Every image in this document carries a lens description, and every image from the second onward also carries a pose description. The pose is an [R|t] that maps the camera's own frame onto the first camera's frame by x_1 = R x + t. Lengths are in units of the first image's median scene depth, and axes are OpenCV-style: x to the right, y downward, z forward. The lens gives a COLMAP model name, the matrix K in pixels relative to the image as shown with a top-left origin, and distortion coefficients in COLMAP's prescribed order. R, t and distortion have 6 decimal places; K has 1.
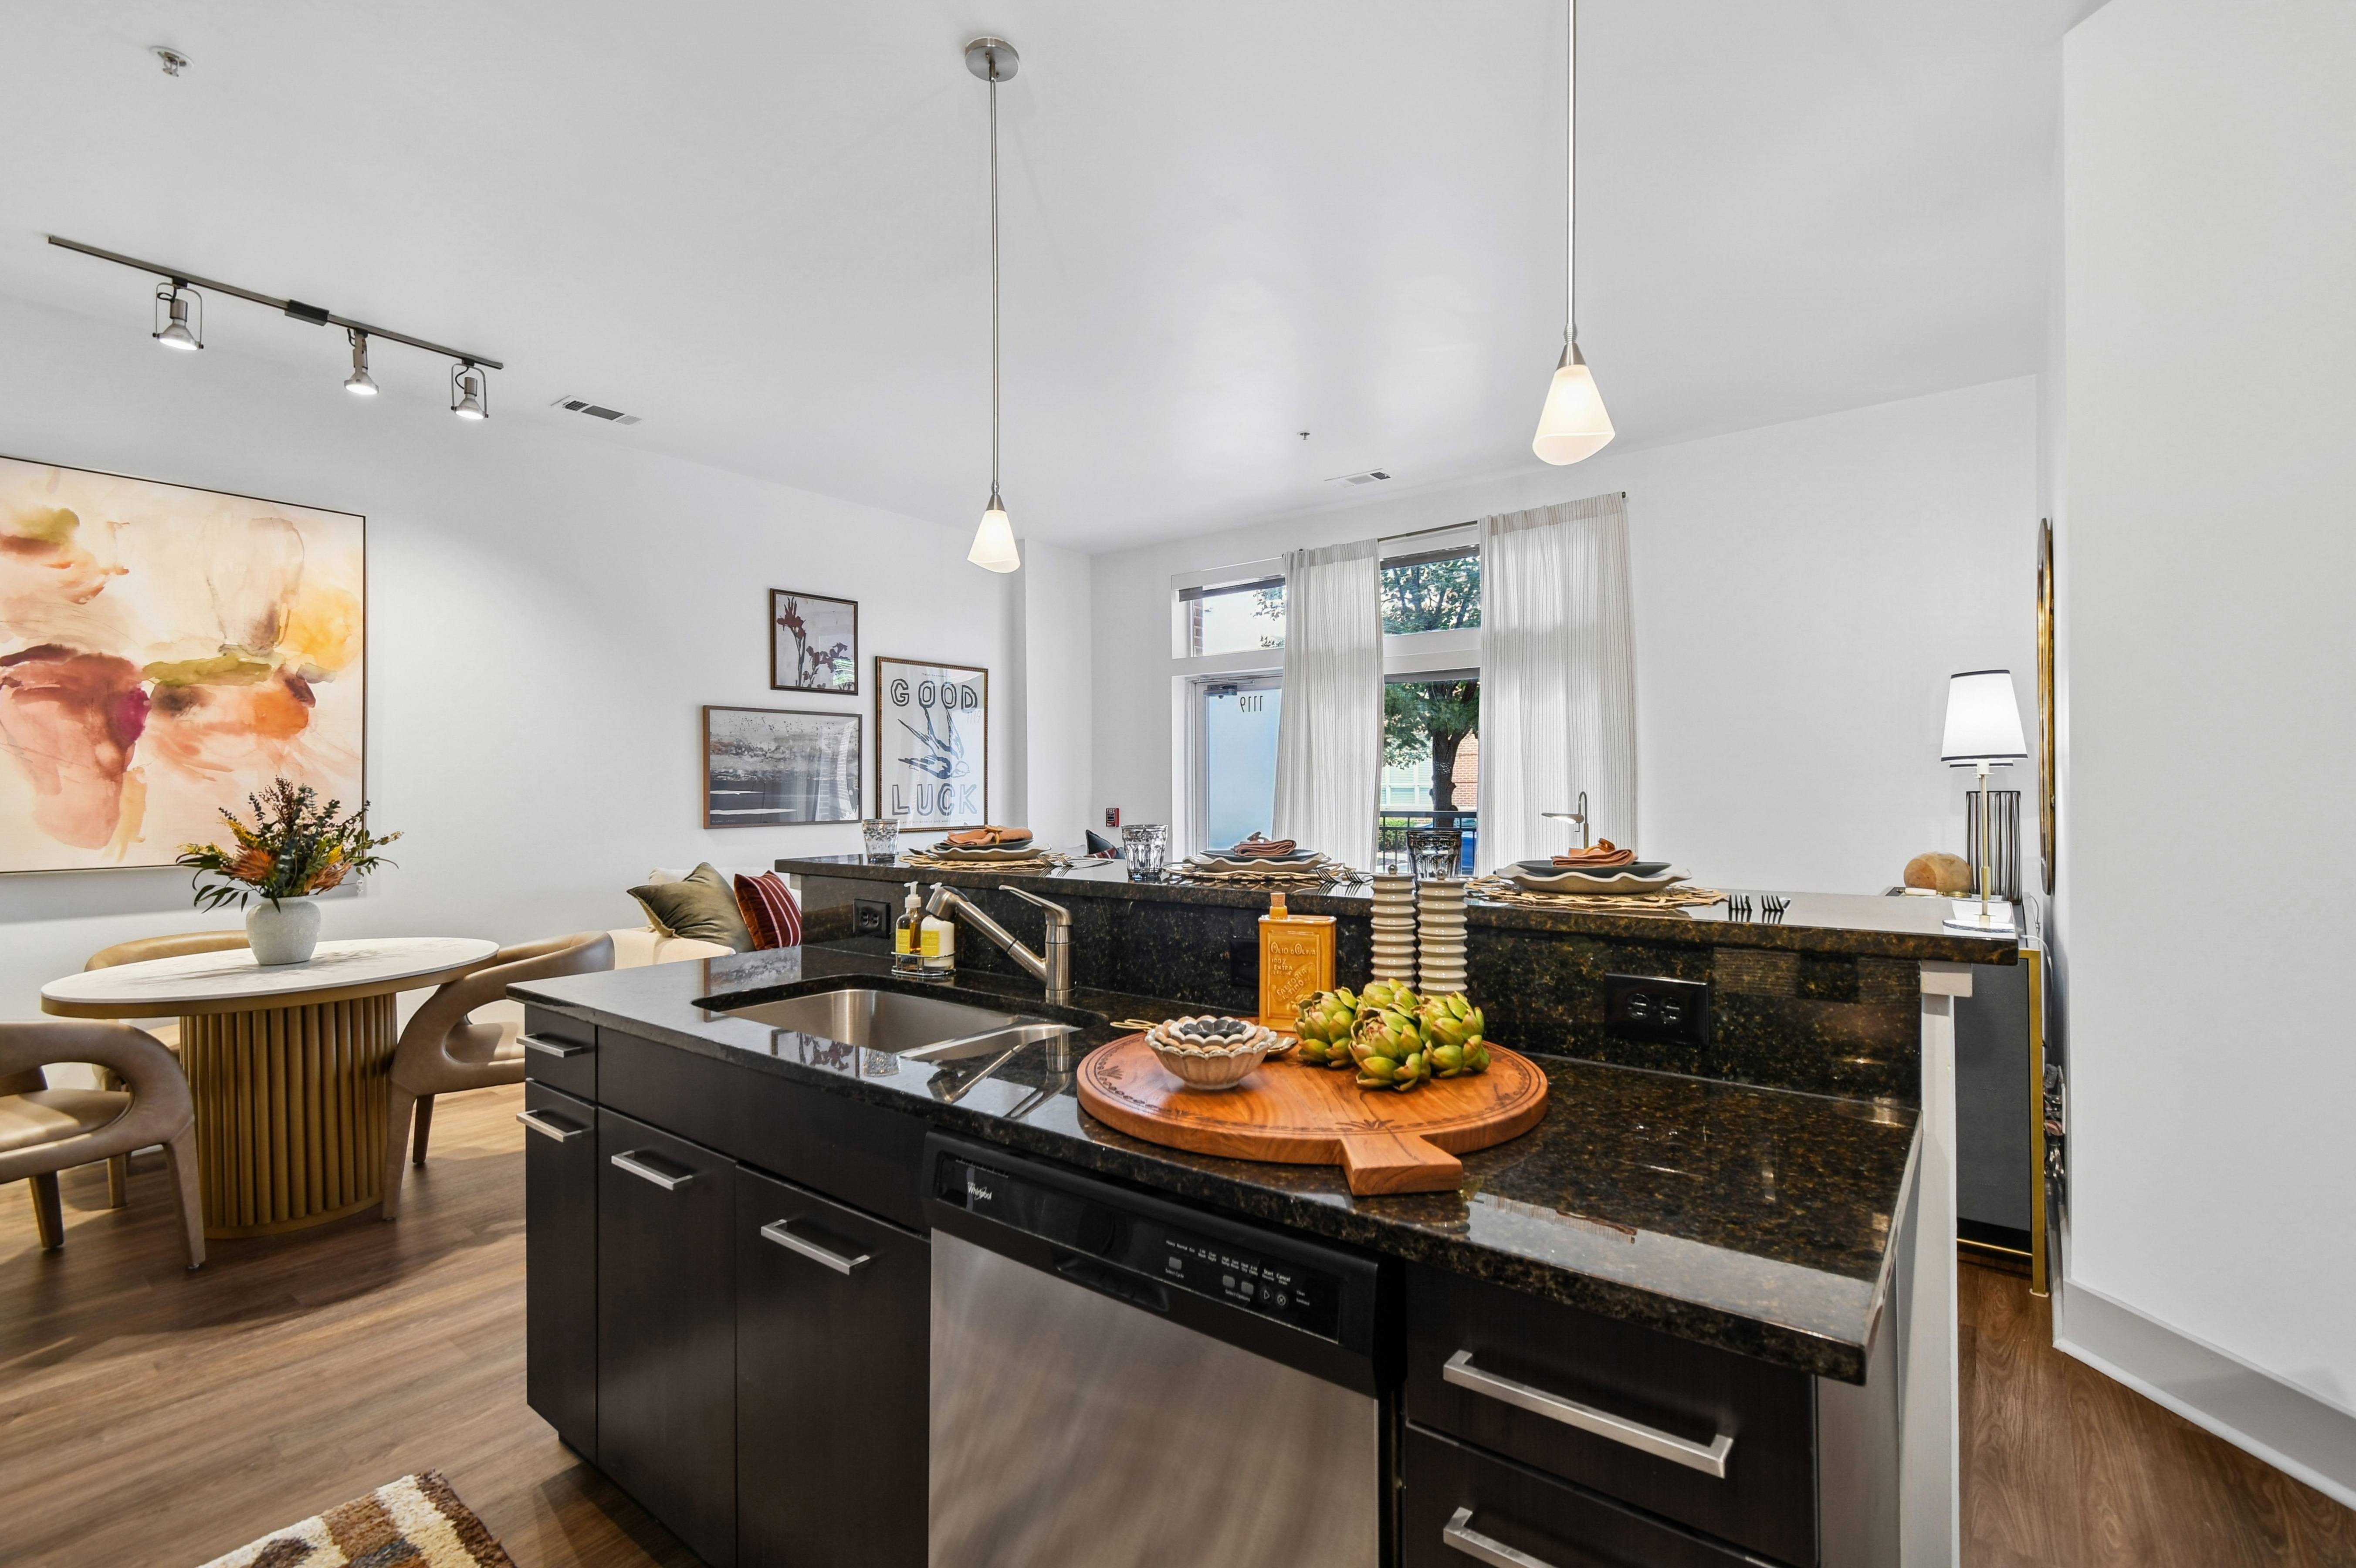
lens RADIAL K [[1059.6, 0, 1178.0], [0, 1059.6, 784.0], [0, 0, 1]] dist [0.010299, -0.000310]
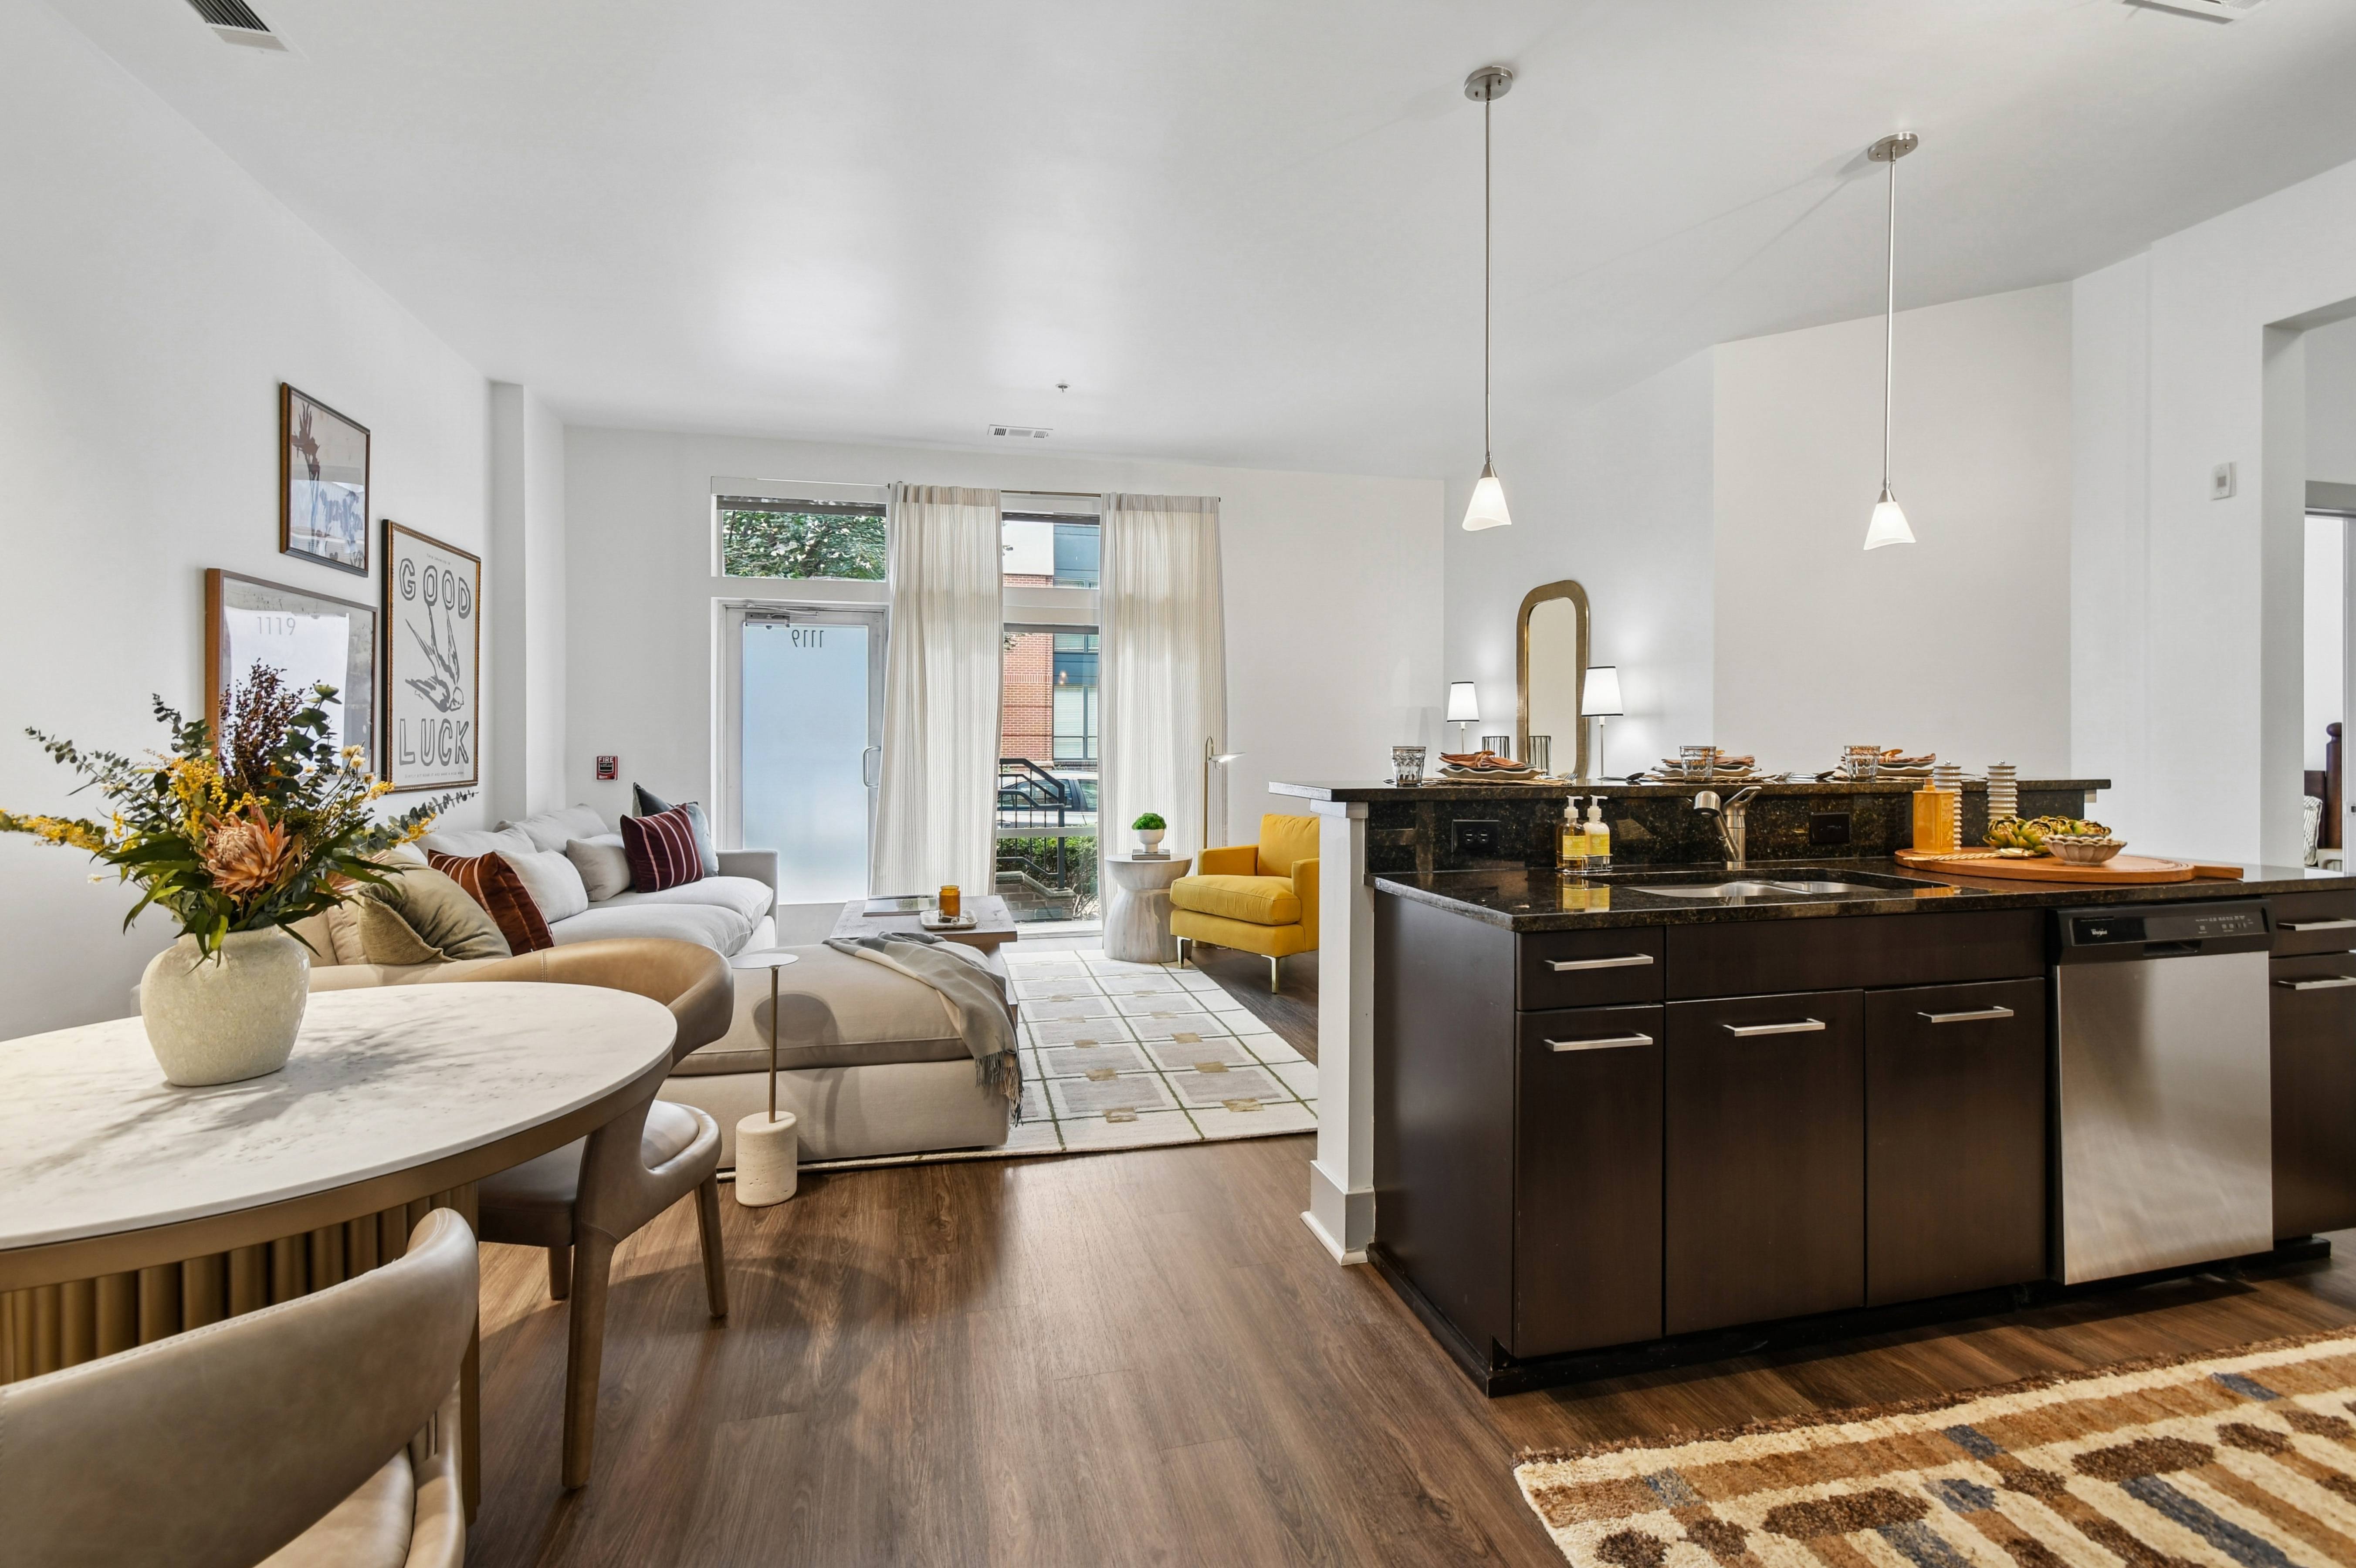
lens RADIAL K [[1059.6, 0, 1178.0], [0, 1059.6, 784.0], [0, 0, 1]] dist [0.010299, -0.000310]
pose [[0.630344, -0.023845, 0.775950, -0.535055], [-0.009637, 0.999211, 0.038534, 0.013724], [-0.776256, -0.031767, 0.629616, 0.219298]]
